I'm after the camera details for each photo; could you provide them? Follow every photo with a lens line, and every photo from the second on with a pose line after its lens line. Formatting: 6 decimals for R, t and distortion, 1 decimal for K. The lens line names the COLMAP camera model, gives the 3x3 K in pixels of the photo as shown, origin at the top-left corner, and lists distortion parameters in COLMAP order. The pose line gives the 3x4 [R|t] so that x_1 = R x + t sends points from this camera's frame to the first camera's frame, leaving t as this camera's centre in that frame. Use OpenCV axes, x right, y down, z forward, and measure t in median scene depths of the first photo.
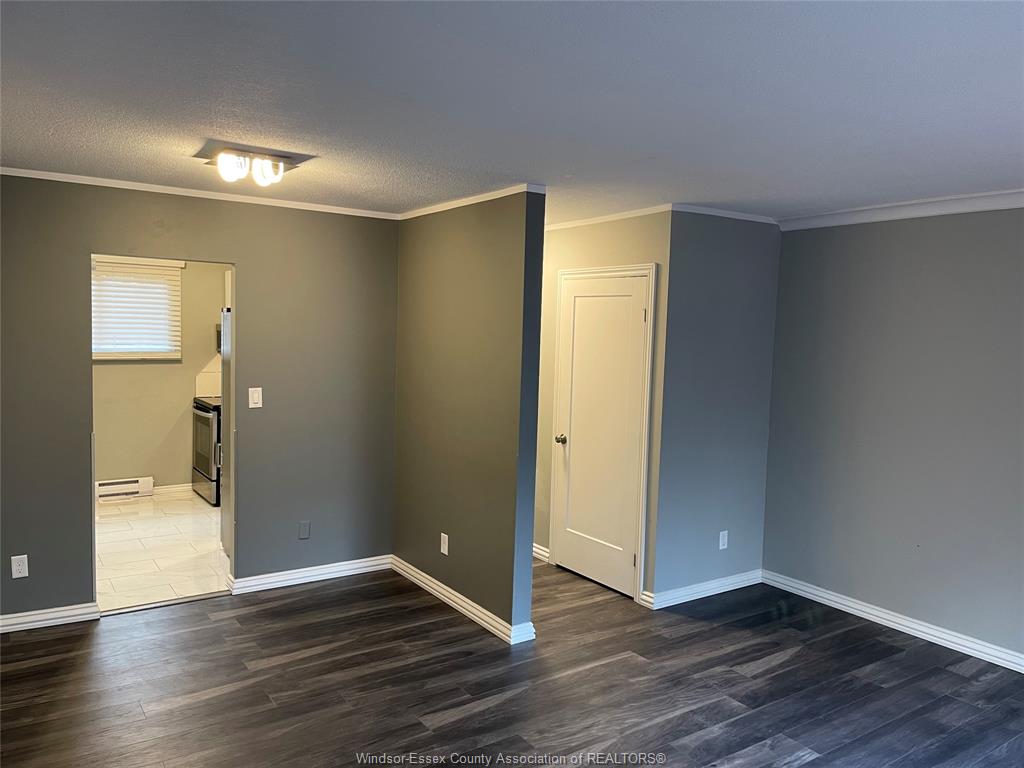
lens RADIAL K [[769.1, 0, 515.4], [0, 769.1, 379.3], [0, 0, 1]] dist [0.045333, -0.005114]
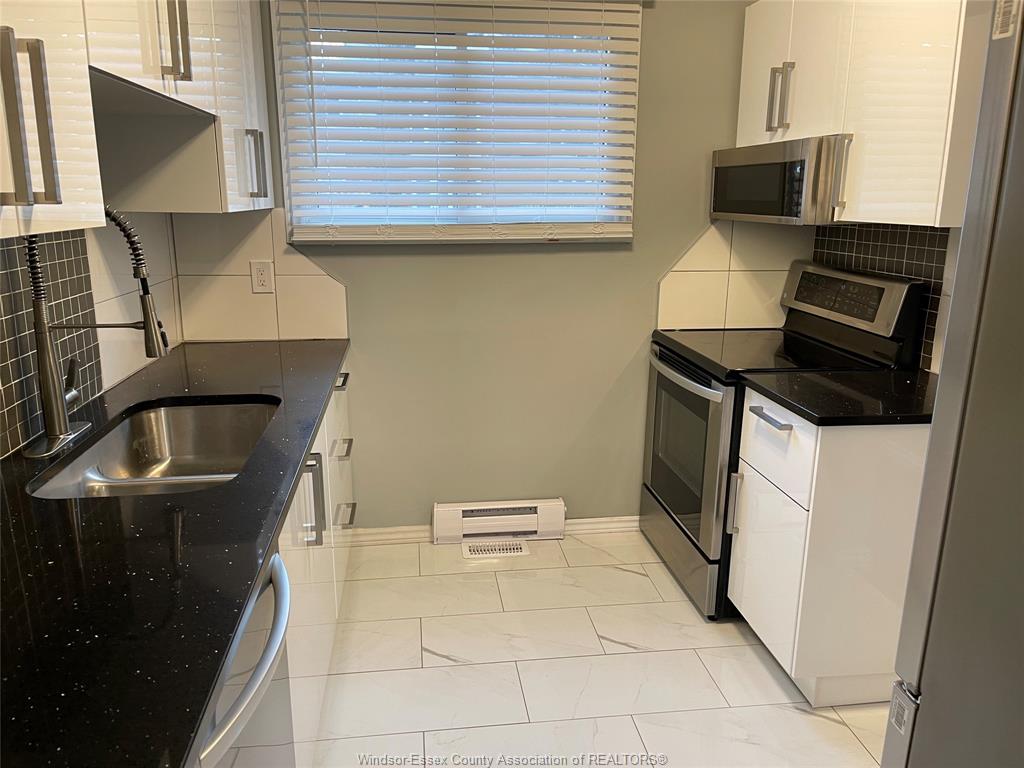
lens RADIAL K [[769.1, 0, 512.9], [0, 769.1, 383.5], [0, 0, 1]] dist [0.045333, -0.005114]
pose [[0.894155, 0.084145, -0.439781, -0.300767], [-0.013223, 0.986717, 0.161908, -0.016304], [0.447563, -0.138956, 0.883390, 0.596464]]
